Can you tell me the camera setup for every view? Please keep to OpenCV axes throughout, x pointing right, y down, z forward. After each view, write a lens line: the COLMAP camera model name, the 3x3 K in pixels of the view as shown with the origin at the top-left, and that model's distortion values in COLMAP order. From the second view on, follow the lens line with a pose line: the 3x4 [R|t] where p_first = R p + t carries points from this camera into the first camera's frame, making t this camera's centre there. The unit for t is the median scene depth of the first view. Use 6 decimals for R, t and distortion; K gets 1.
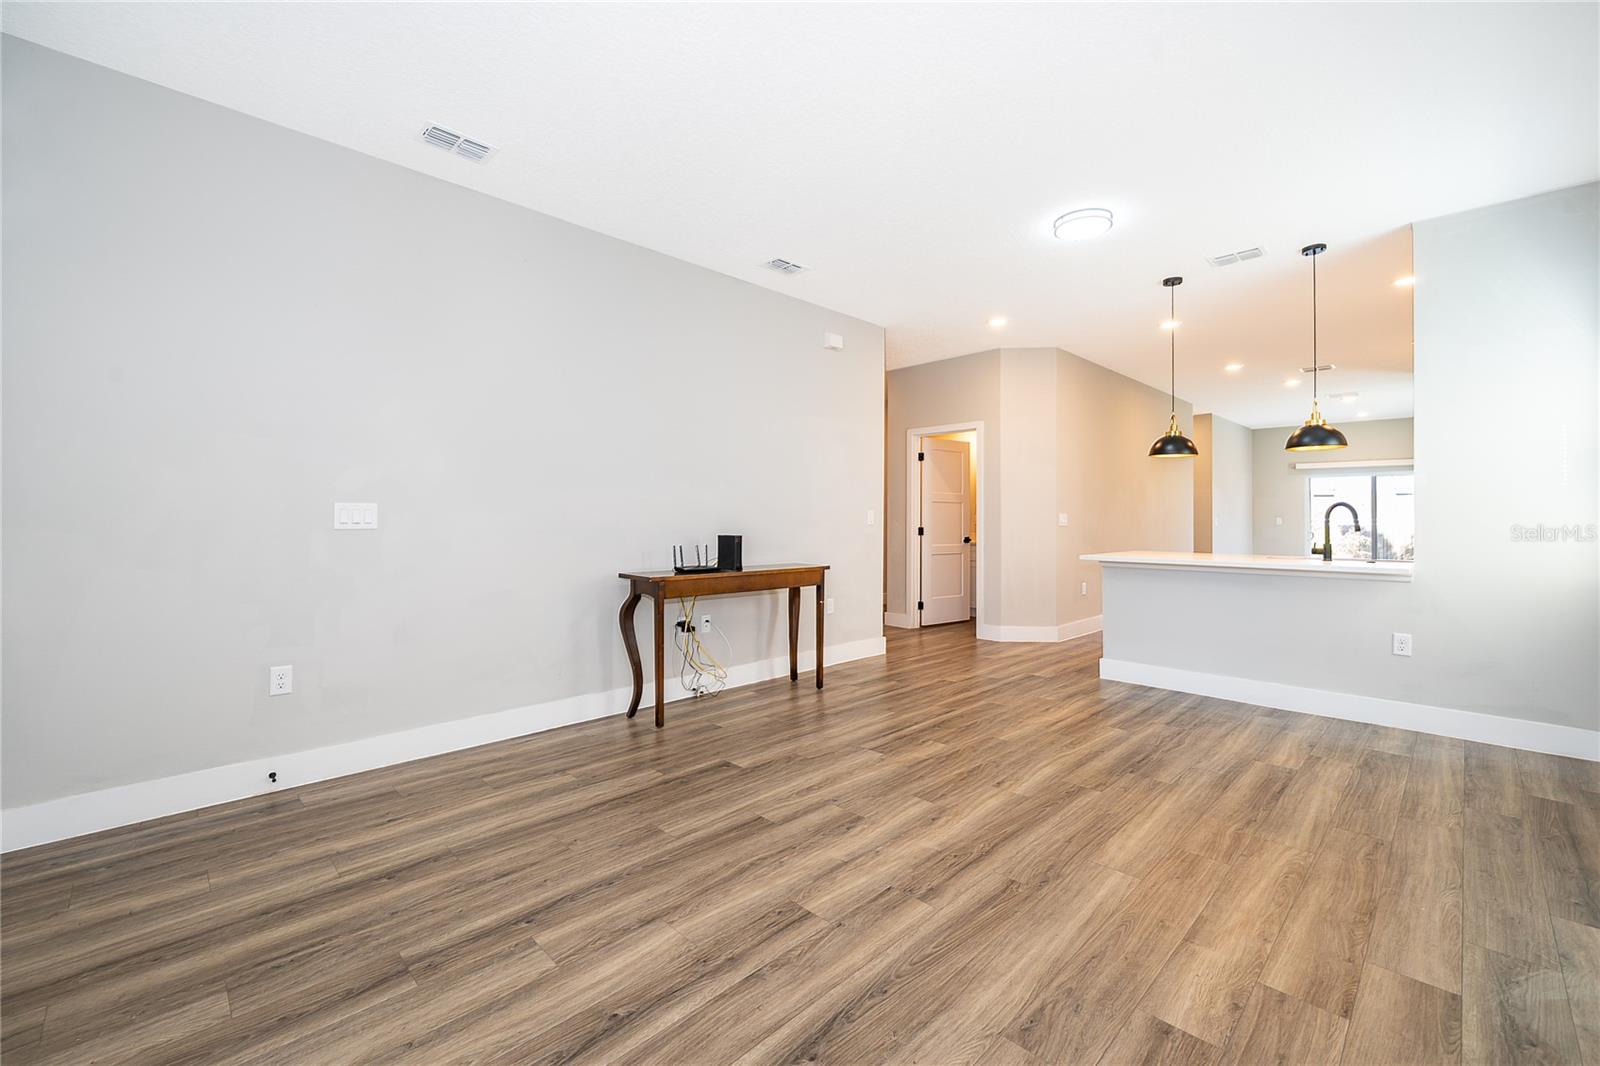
lens RADIAL K [[660.2, 0, 796.9], [0, 660.2, 521.0], [0, 0, 1]] dist [-0.000790, -0.000062]
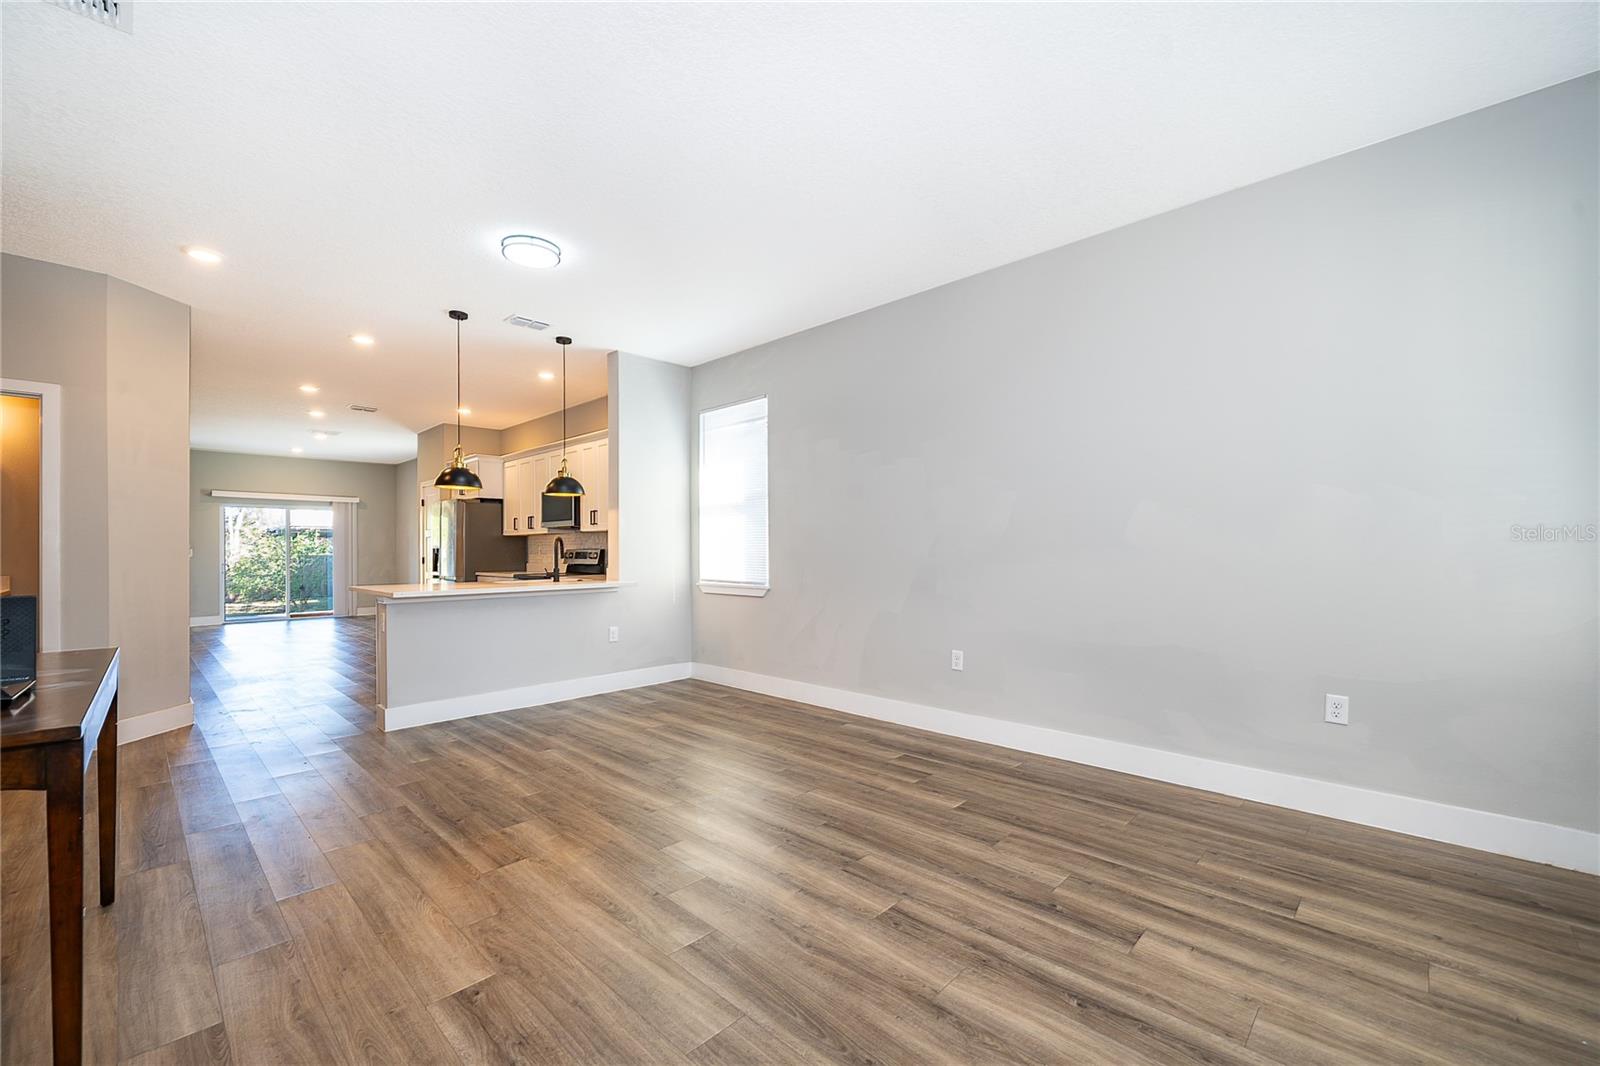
lens RADIAL K [[653.6, 0, 805.5], [0, 653.6, 545.3], [0, 0, 1]] dist [-0.000014, -0.000060]
pose [[-0.027452, 0.003461, 0.999617, -0.714252], [0.006735, 0.999972, -0.003277, -0.005447], [-0.999600, 0.006642, -0.027474, 0.784546]]
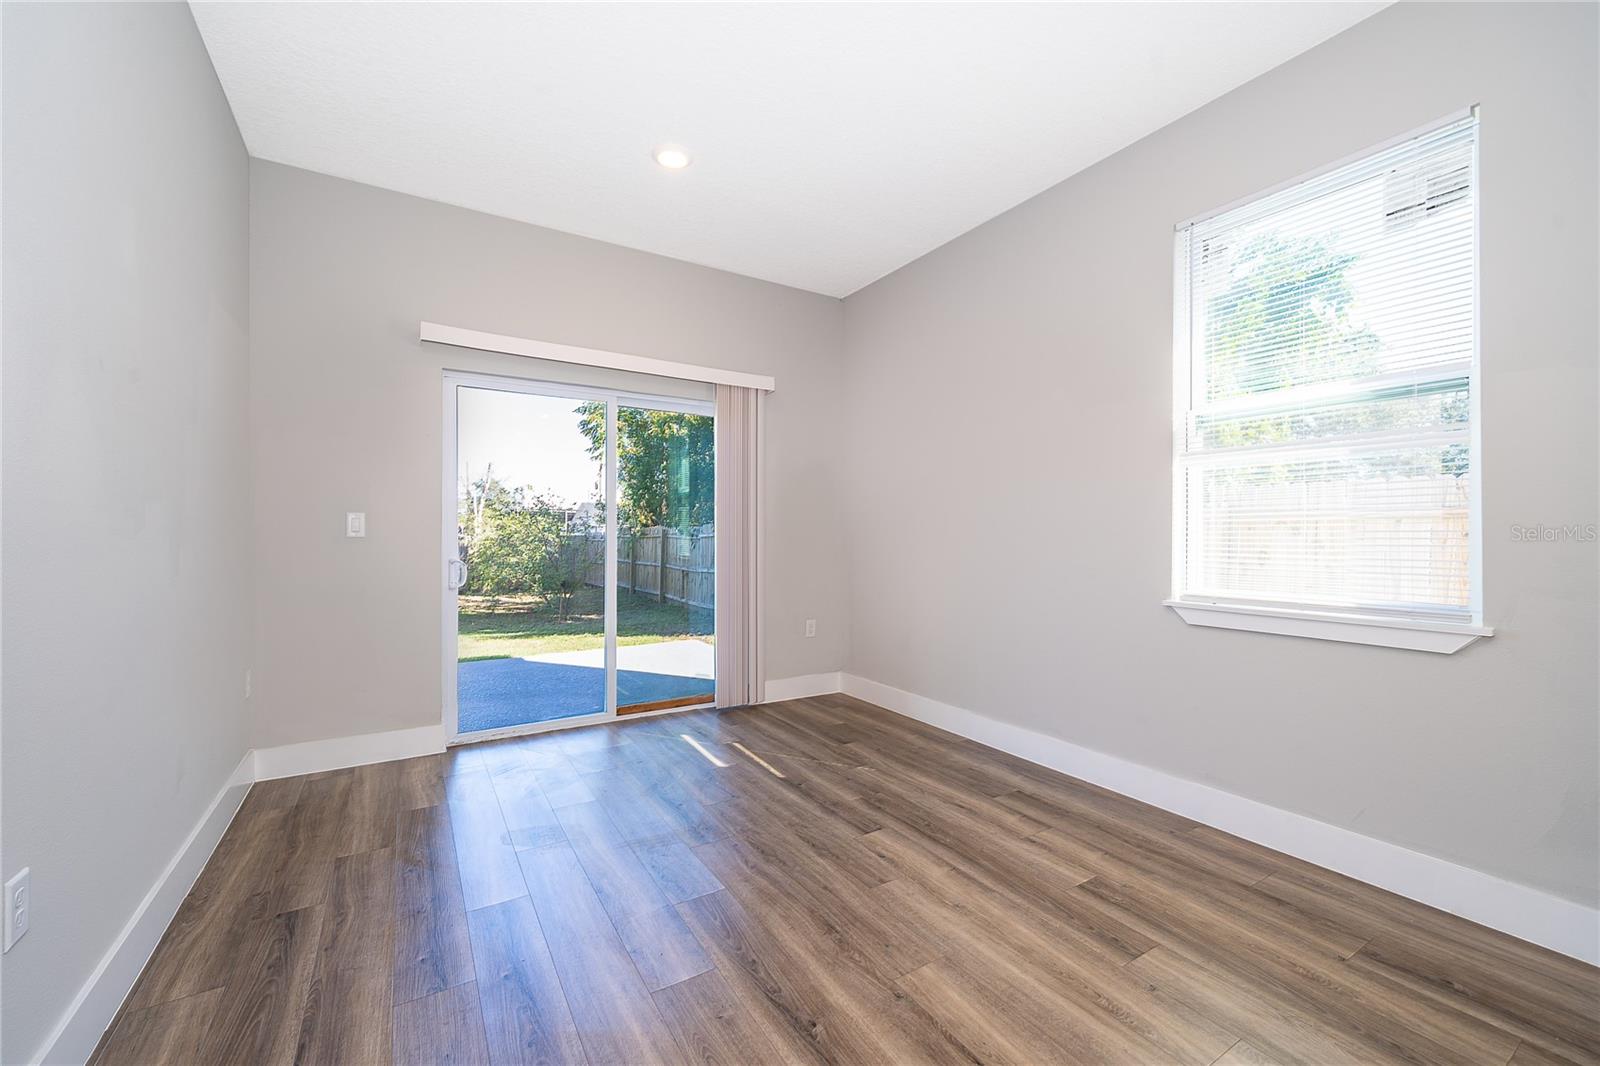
lens RADIAL K [[640.2, 0, 802.5], [0, 640.2, 543.8], [0, 0, 1]] dist [-0.001898, 0.000021]
pose [[0.220339, -0.018532, 0.975247, 2.088622], [0.000057, 0.999820, 0.018986, 0.011293], [-0.975423, -0.004128, 0.220300, 3.103538]]
